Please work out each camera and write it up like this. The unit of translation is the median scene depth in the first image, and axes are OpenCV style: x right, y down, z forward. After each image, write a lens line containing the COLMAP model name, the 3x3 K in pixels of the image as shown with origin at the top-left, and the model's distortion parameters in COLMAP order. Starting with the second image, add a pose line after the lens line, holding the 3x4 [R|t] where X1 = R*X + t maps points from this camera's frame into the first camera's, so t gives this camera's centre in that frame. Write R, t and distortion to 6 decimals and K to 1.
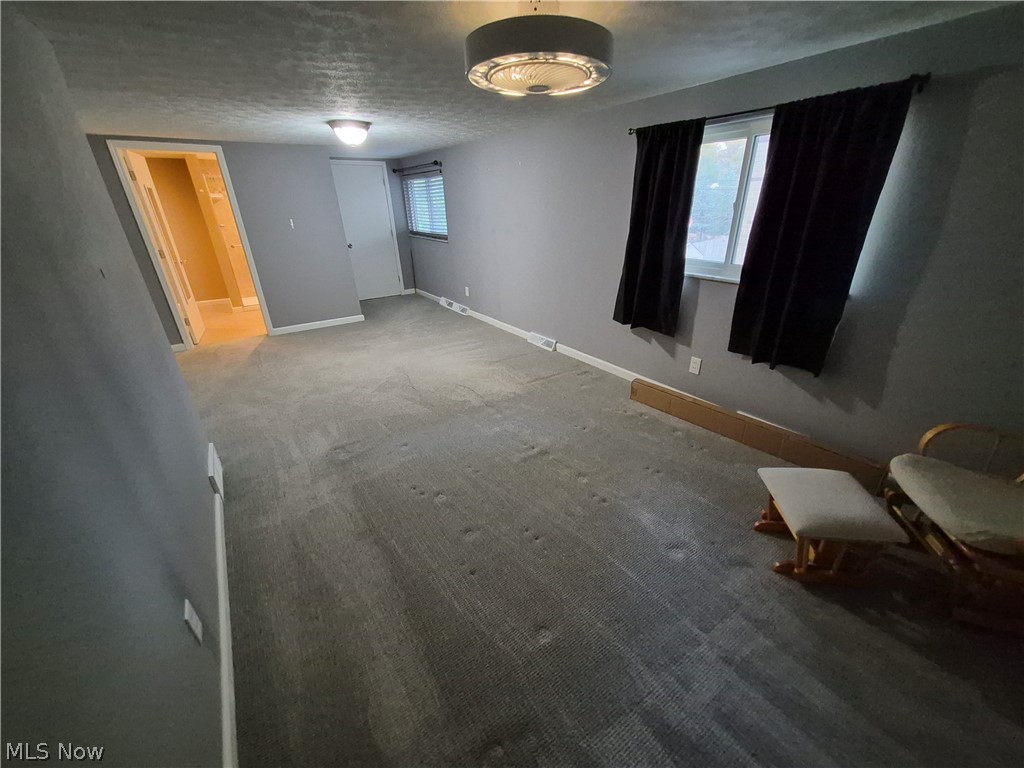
lens RADIAL K [[401.9, 0, 518.1], [0, 401.9, 381.9], [0, 0, 1]] dist [0.000998, -0.001777]
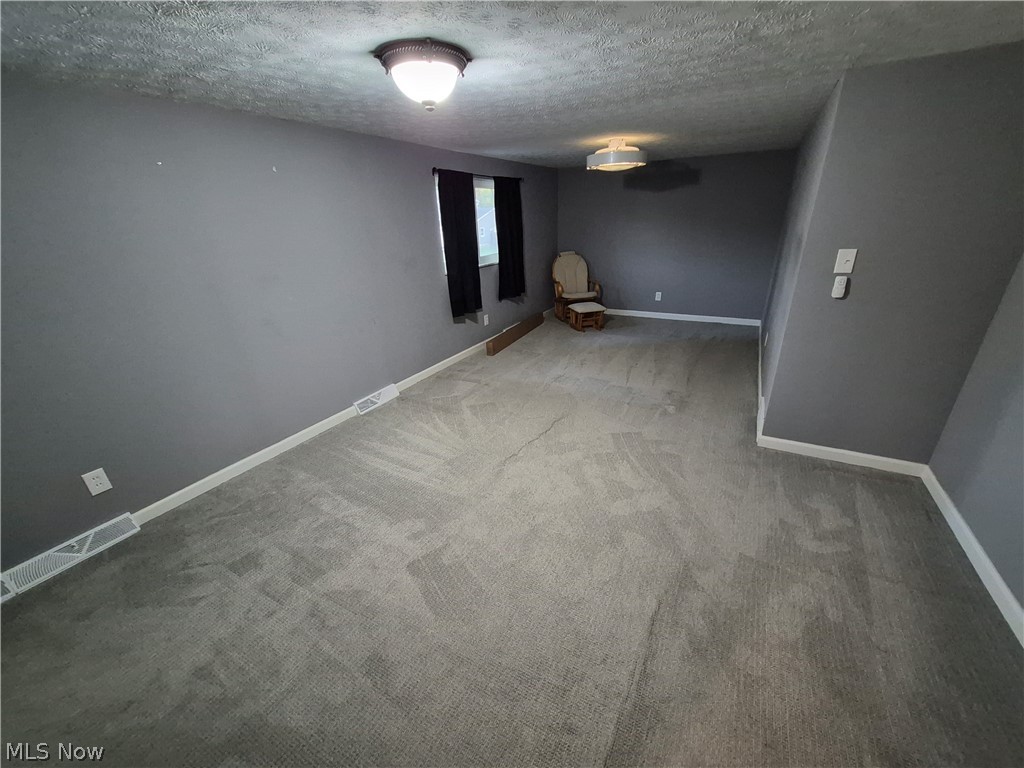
lens RADIAL K [[401.9, 0, 517.6], [0, 401.9, 387.6], [0, 0, 1]] dist [0.000998, -0.001777]
pose [[-0.426880, -0.324617, 0.844036, -1.073855], [0.415202, 0.758800, 0.501827, -0.592839], [-0.803356, 0.564665, -0.189135, 1.337576]]
